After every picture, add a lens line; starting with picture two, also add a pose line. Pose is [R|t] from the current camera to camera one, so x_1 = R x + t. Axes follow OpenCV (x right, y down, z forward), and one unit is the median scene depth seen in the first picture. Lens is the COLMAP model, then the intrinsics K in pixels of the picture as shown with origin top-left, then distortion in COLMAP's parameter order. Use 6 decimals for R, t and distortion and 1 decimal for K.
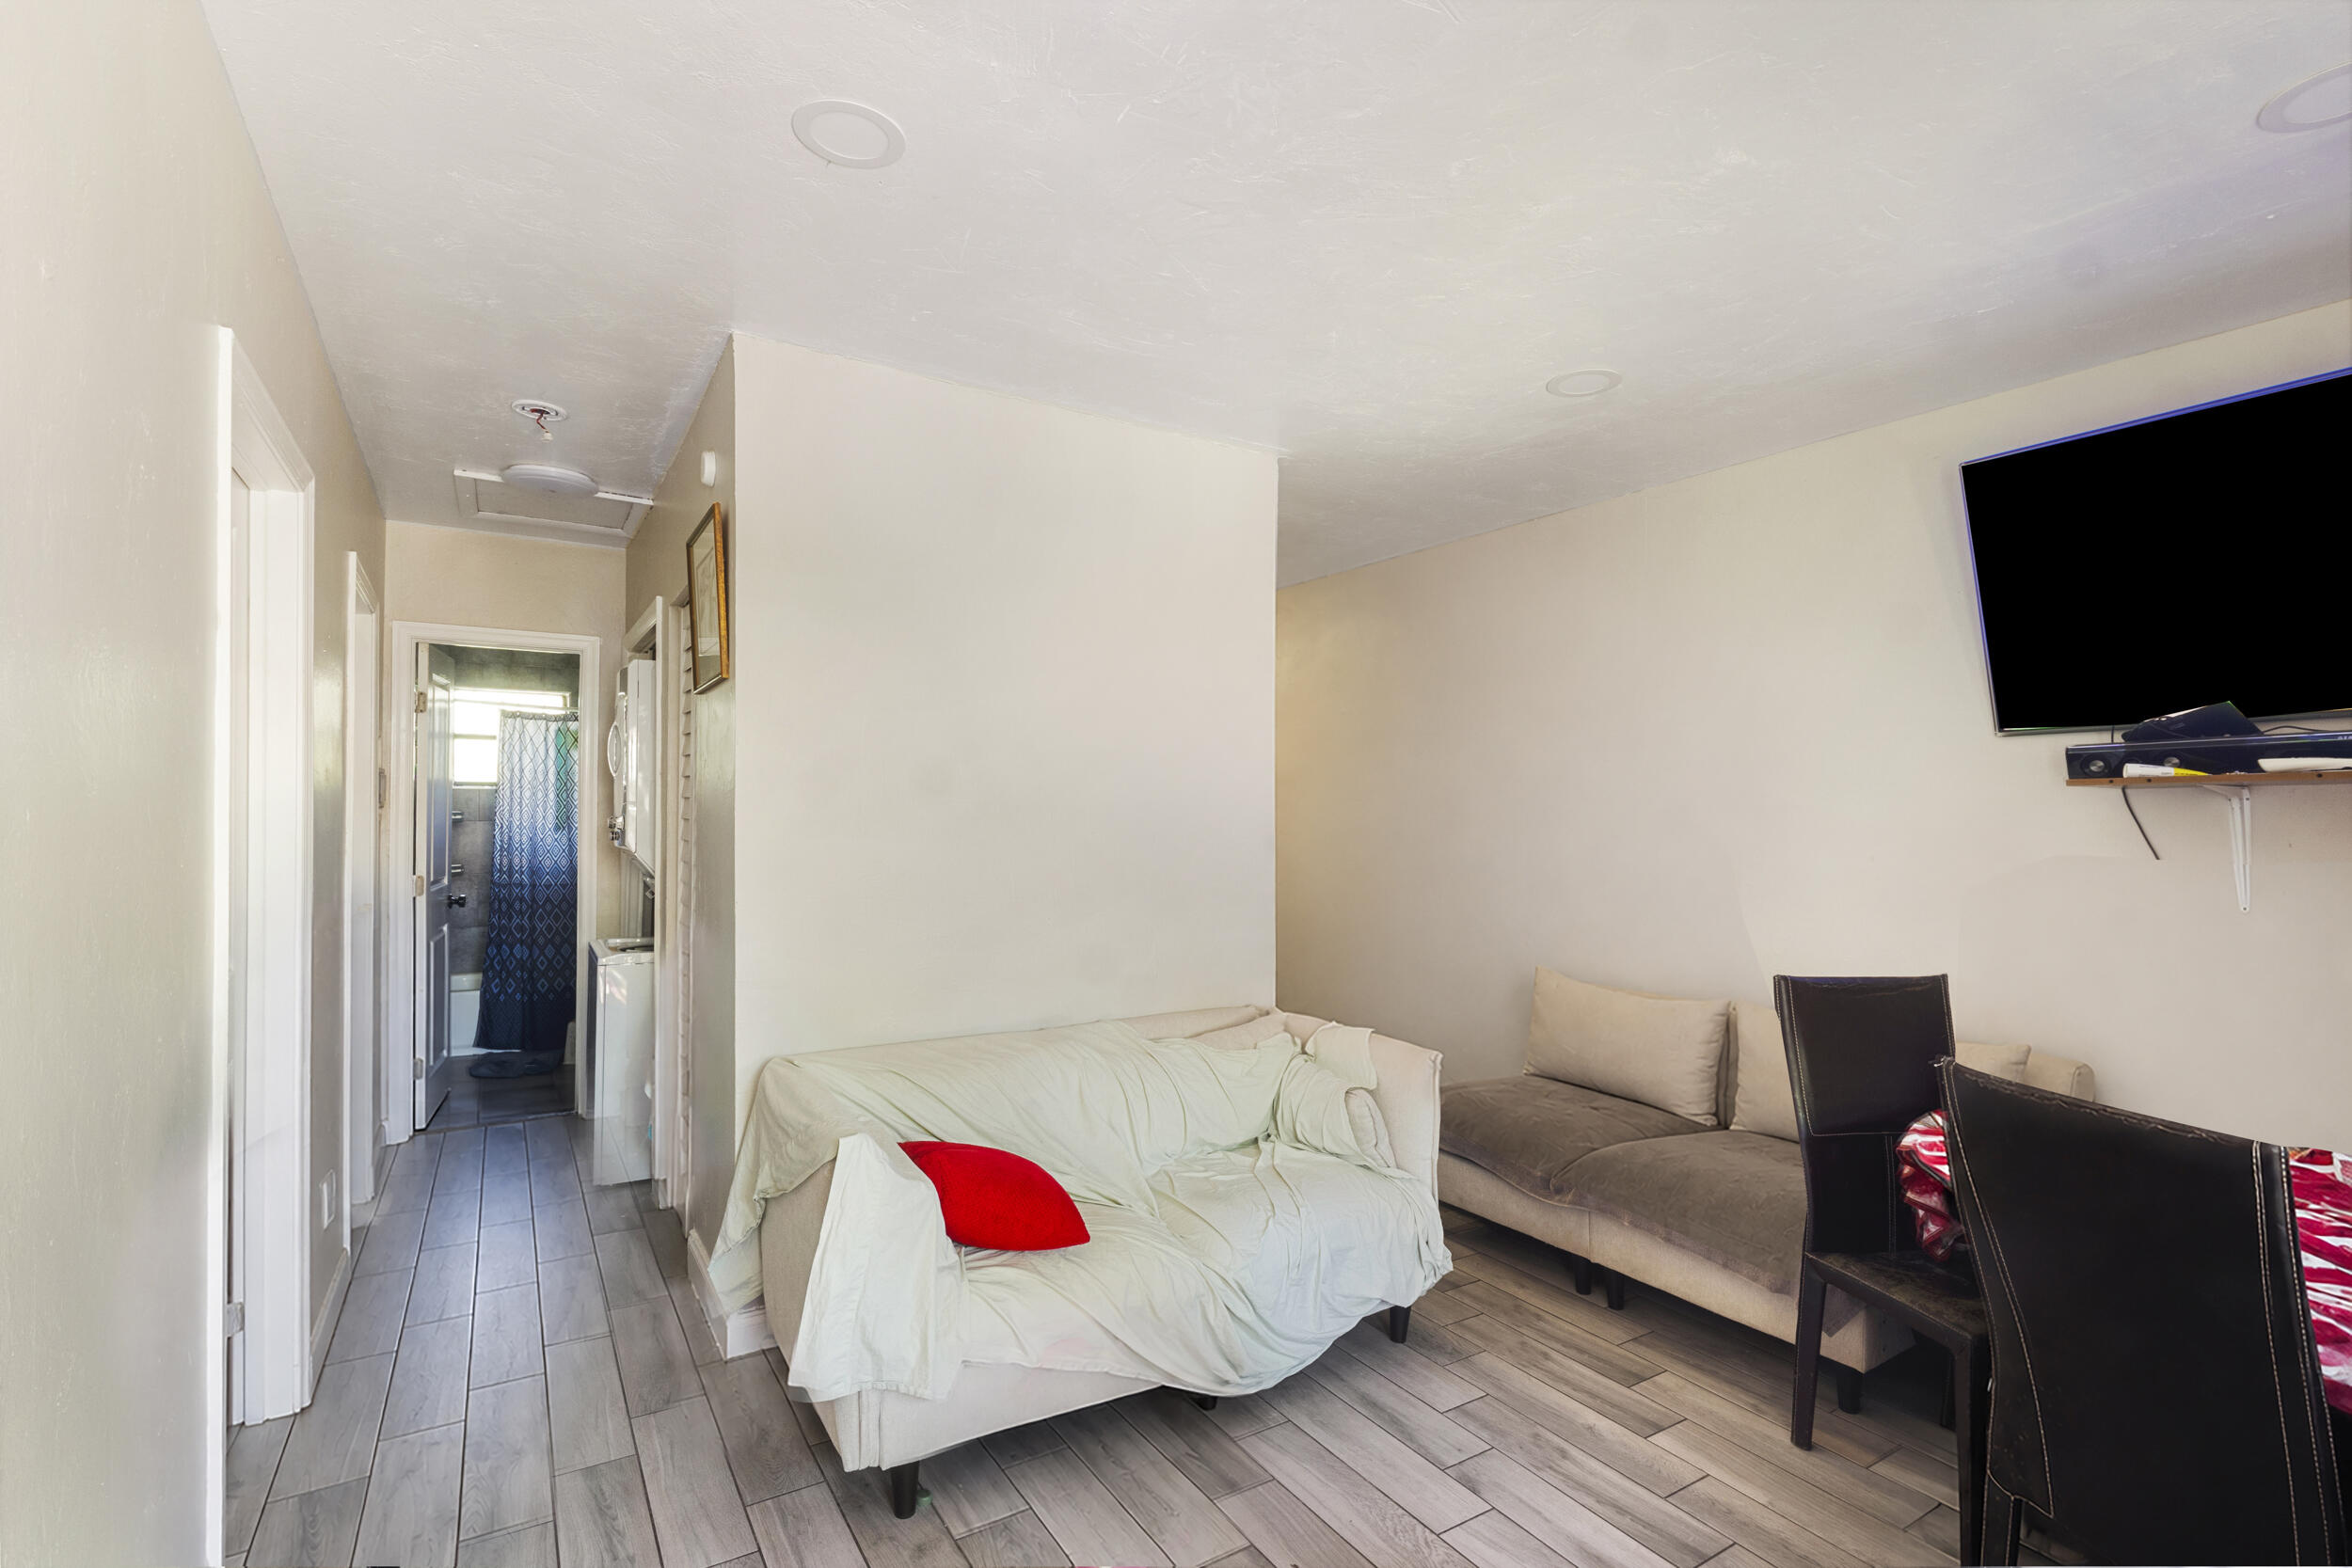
lens RADIAL K [[1111.7, 0, 1179.6], [0, 1111.7, 788.2], [0, 0, 1]] dist [-0.003425, 0.000211]
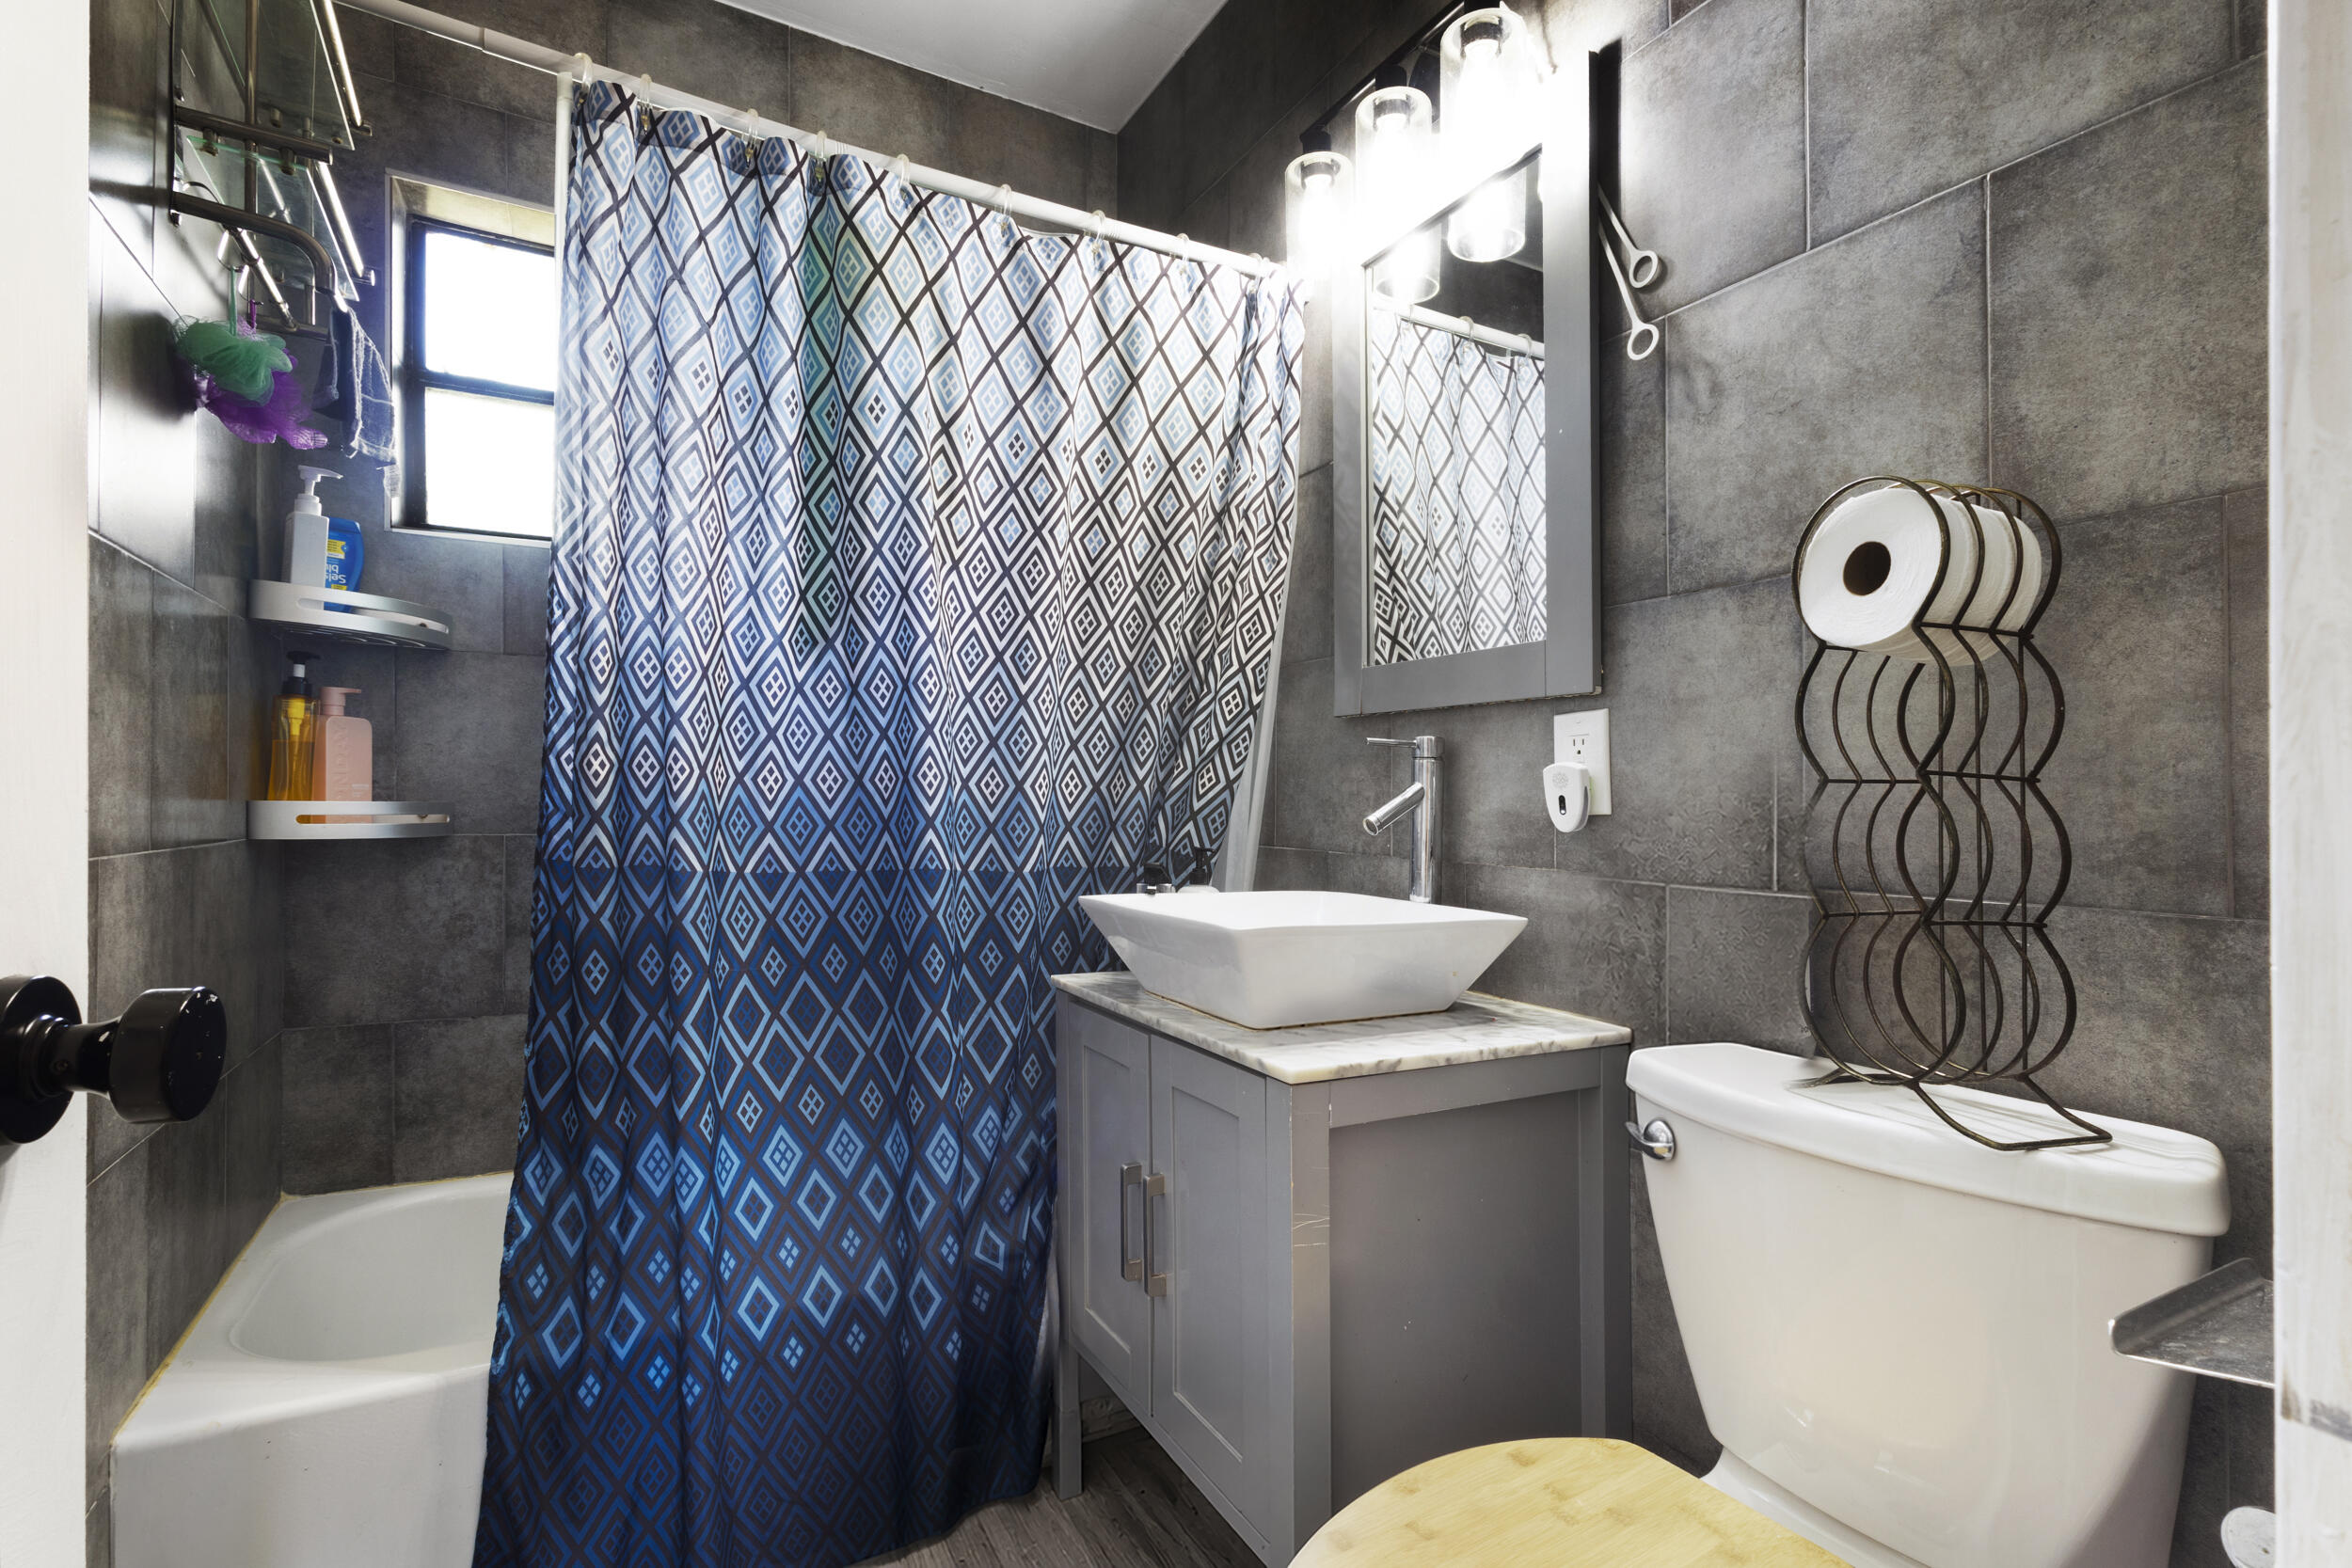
lens RADIAL K [[1111.7, 0, 1171.3], [0, 1111.7, 791.5], [0, 0, 1]] dist [-0.003425, 0.000211]
pose [[0.999457, -0.001298, -0.032919, -0.479061], [0.001590, 0.999960, 0.008834, 0.067901], [0.032906, -0.008881, 0.999419, 0.771277]]
